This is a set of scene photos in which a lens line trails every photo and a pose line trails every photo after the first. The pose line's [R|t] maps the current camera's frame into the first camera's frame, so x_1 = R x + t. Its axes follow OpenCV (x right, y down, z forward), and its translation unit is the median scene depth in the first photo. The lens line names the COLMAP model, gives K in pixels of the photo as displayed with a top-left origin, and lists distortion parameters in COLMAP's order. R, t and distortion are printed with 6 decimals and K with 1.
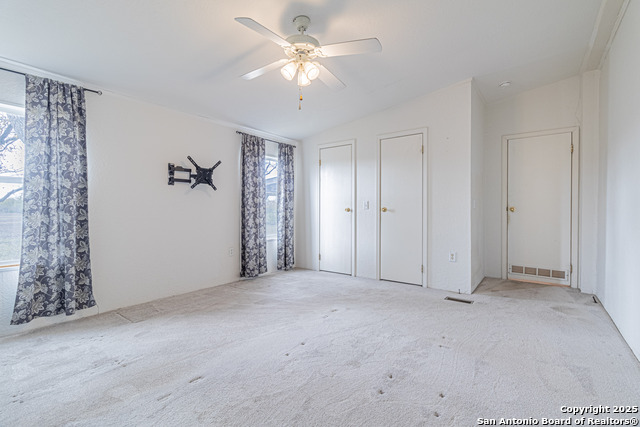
lens RADIAL K [[291.1, 0, 321.4], [0, 291.1, 211.3], [0, 0, 1]] dist [0.001651, 0.000287]
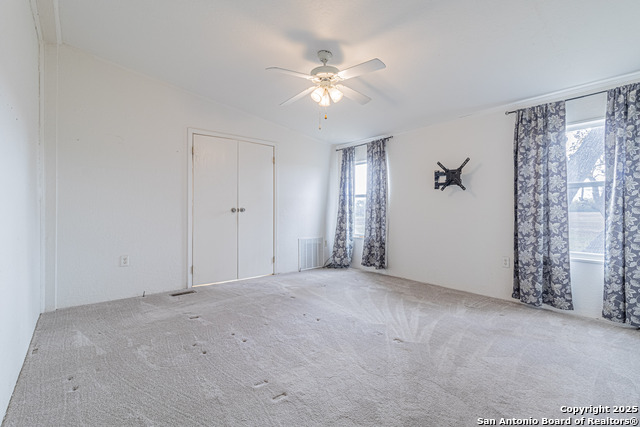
lens RADIAL K [[291.1, 0, 321.4], [0, 291.1, 211.3], [0, 0, 1]] dist [0.001651, 0.000287]
pose [[-0.226793, 0.004016, -0.973935, 0.592524], [-0.007195, 0.999957, 0.005799, -0.004493], [0.973917, 0.008322, -0.226754, 0.673598]]
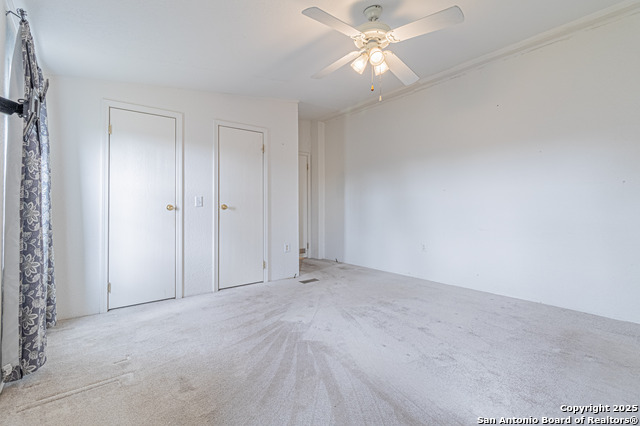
lens RADIAL K [[291.1, 0, 321.4], [0, 291.1, 210.8], [0, 0, 1]] dist [0.001651, 0.000287]
pose [[0.265692, -0.006098, 0.964039, -0.542517], [0.022383, 0.999749, 0.000155, 0.011039], [-0.963798, 0.021536, 0.265762, 0.487915]]
